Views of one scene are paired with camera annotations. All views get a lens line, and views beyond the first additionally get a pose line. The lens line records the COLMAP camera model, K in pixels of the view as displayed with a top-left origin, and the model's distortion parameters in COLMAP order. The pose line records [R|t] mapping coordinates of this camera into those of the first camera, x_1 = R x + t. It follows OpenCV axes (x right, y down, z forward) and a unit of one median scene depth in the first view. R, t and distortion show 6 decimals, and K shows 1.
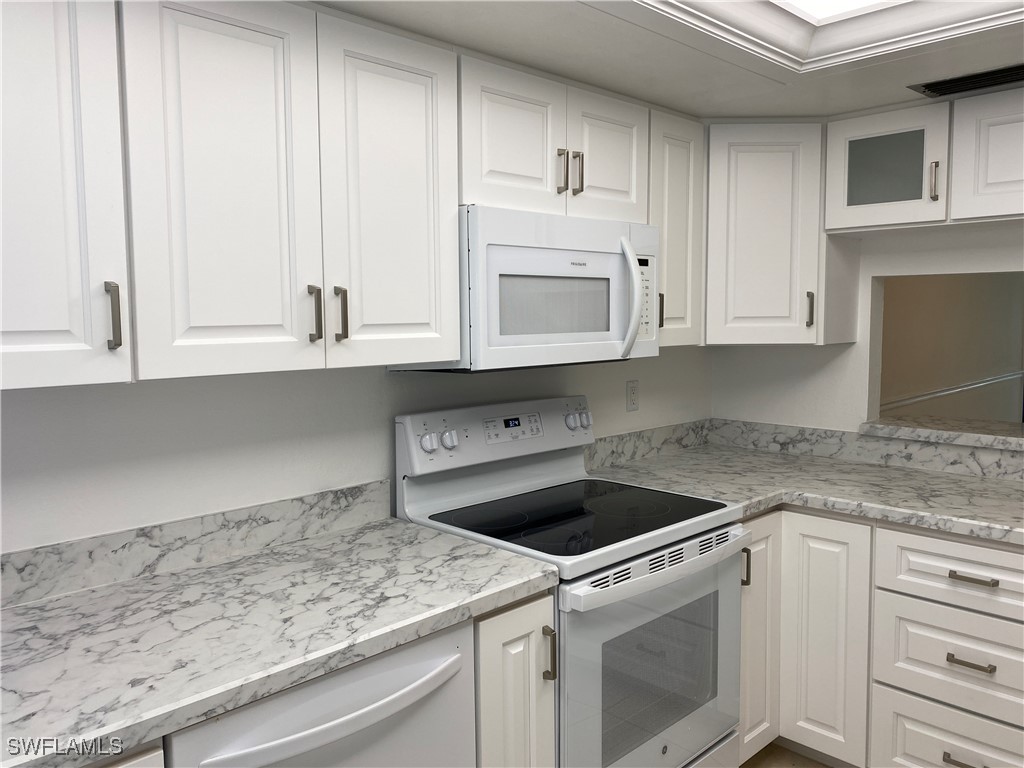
lens RADIAL K [[781.7, 0, 510.9], [0, 781.7, 367.3], [0, 0, 1]] dist [0.047481, -0.062929]
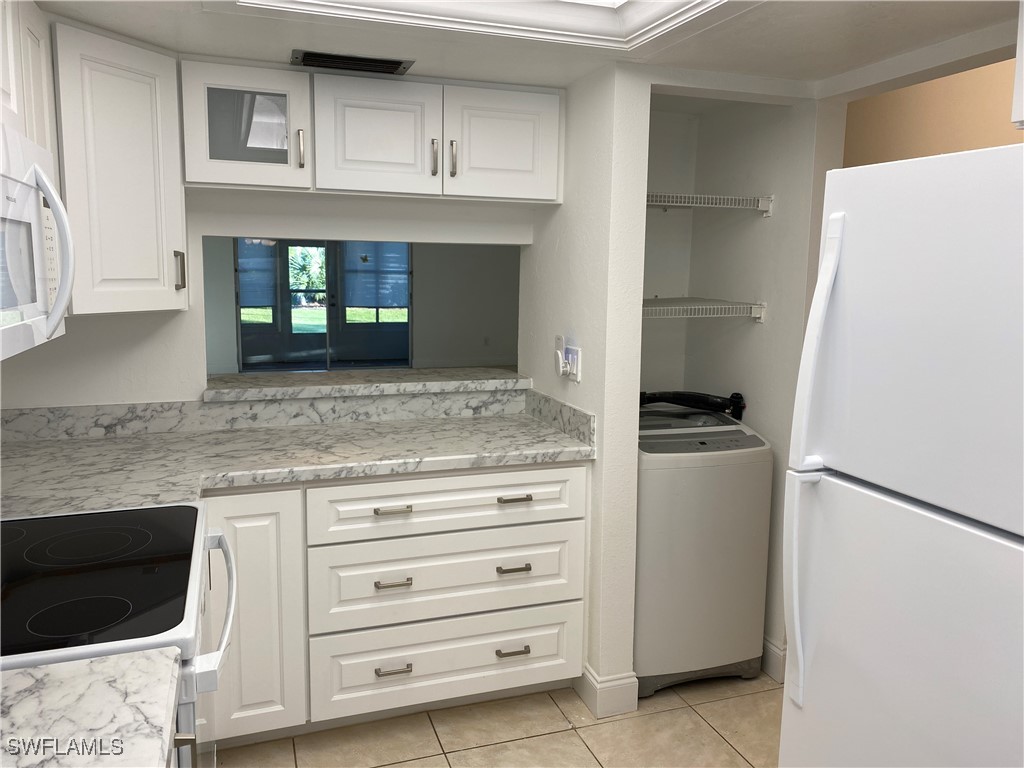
lens RADIAL K [[781.7, 0, 510.9], [0, 781.7, 367.3], [0, 0, 1]] dist [0.047481, -0.062929]
pose [[0.411022, -0.101697, 0.905935, -0.293298], [0.045856, 0.994807, 0.090868, -0.029414], [-0.910471, 0.004194, 0.413551, 0.300943]]
